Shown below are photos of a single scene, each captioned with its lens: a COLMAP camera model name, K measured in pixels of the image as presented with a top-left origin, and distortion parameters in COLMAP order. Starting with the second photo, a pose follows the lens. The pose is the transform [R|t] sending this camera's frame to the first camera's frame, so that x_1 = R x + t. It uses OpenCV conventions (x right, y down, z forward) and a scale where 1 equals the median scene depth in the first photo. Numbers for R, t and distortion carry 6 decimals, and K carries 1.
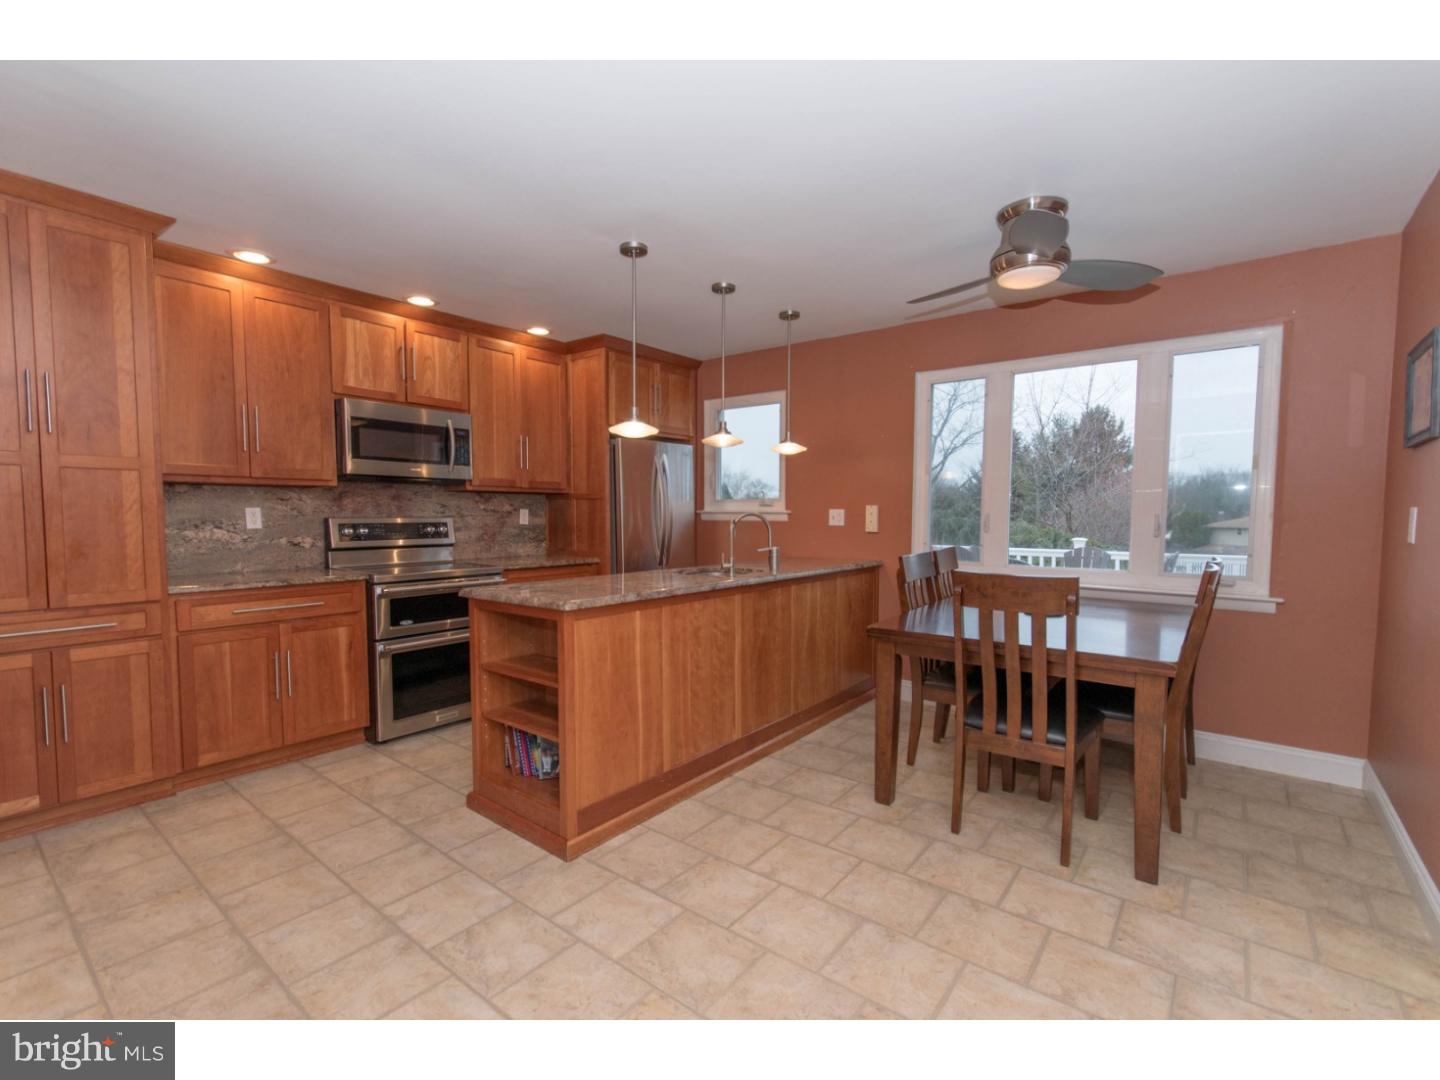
lens RADIAL K [[649.1, 0, 720.4], [0, 649.1, 552.7], [0, 0, 1]] dist [0.001443, 0.000413]
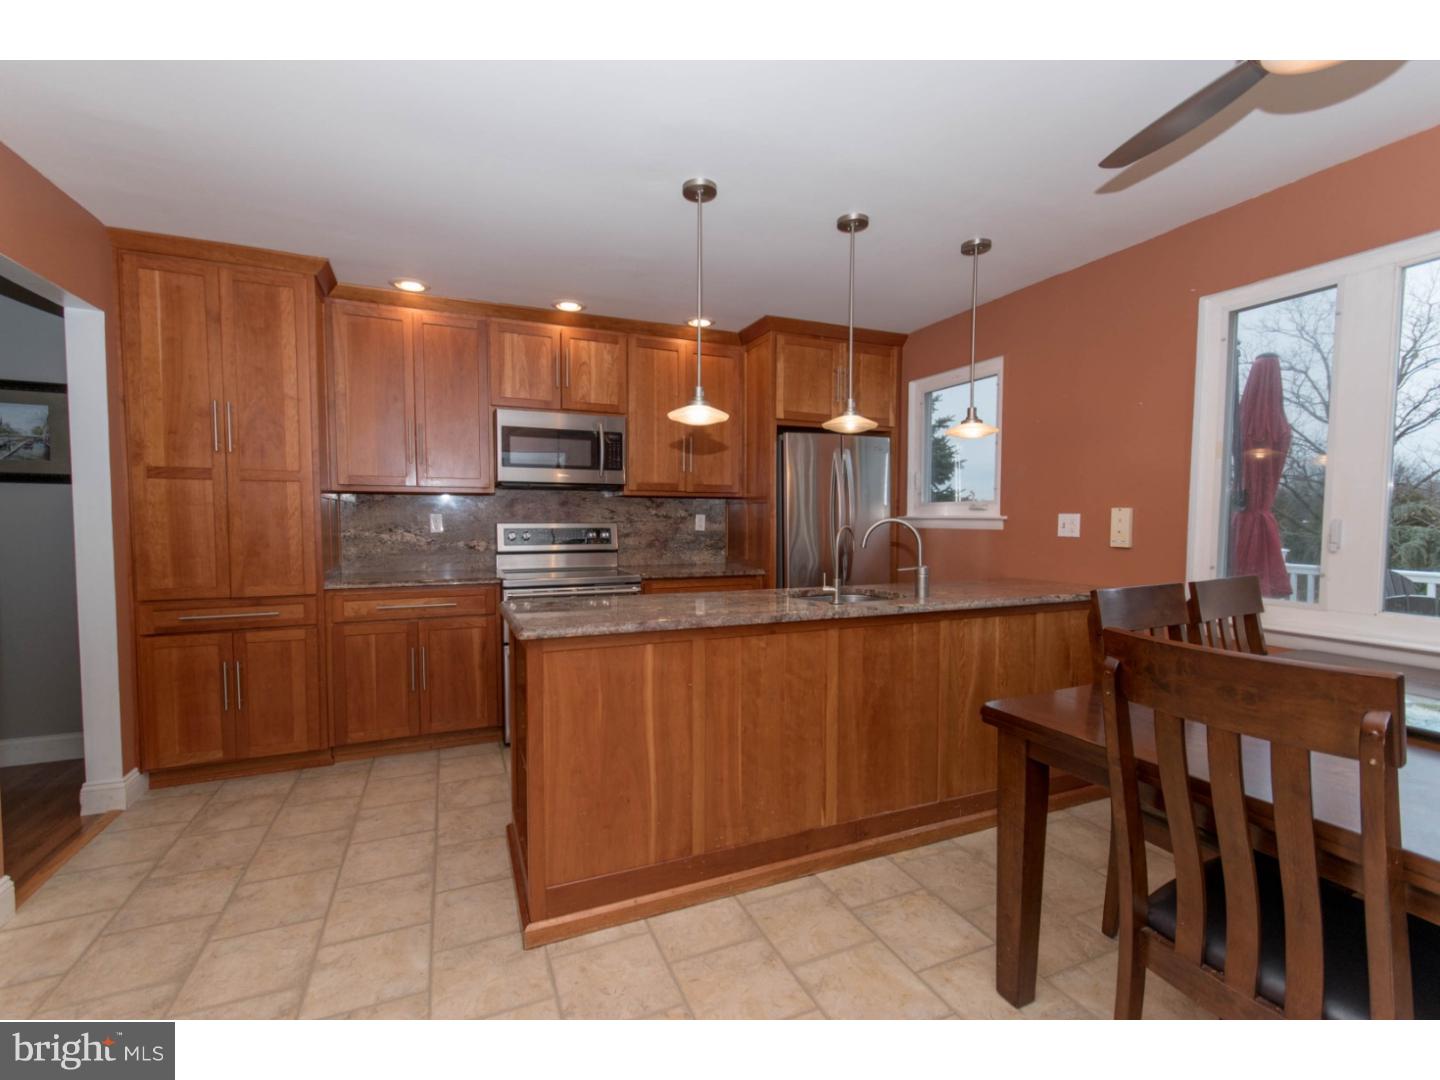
lens RADIAL K [[631.3, 0, 721.5], [0, 631.3, 551.7], [0, 0, 1]] dist [0.001583, 0.000258]
pose [[0.877845, 0.025390, -0.478271, 0.244991], [-0.029803, 0.999554, -0.001638, -0.018114], [0.478016, 0.015692, 0.878211, 0.298269]]
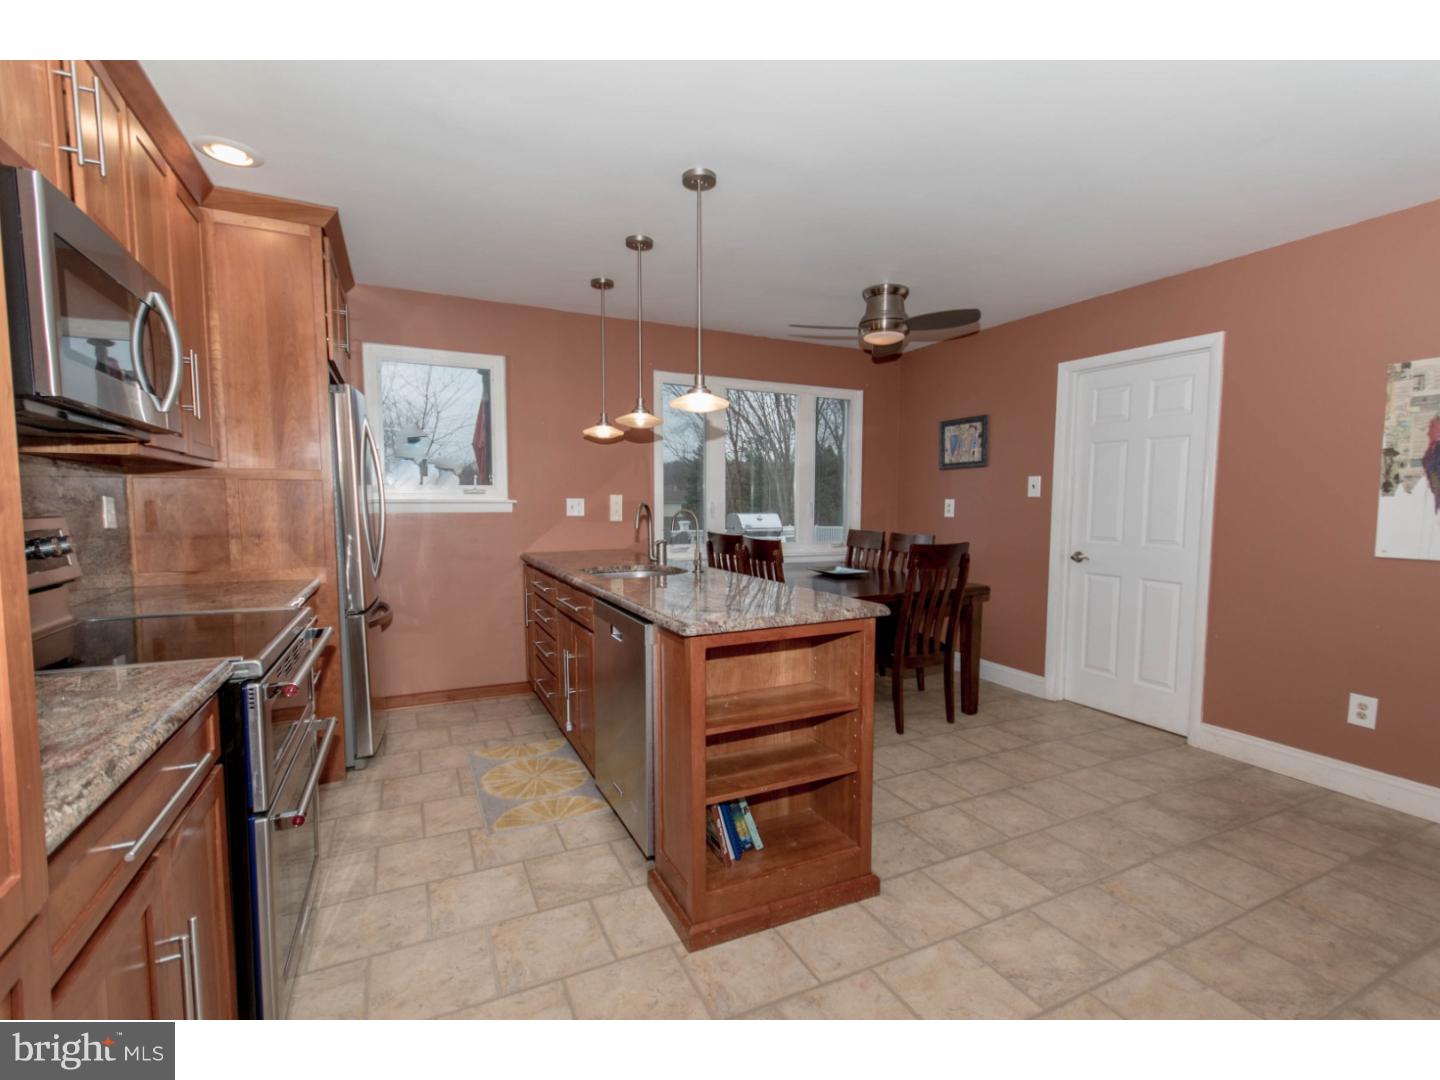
lens RADIAL K [[640.0, 0, 721.5], [0, 640.0, 546.3], [0, 0, 1]] dist [0.016466, -0.006481]
pose [[0.437703, -0.065920, 0.896700, -0.780769], [0.053888, 0.997439, 0.047022, -0.042165], [-0.897503, 0.027740, 0.440135, 0.561805]]
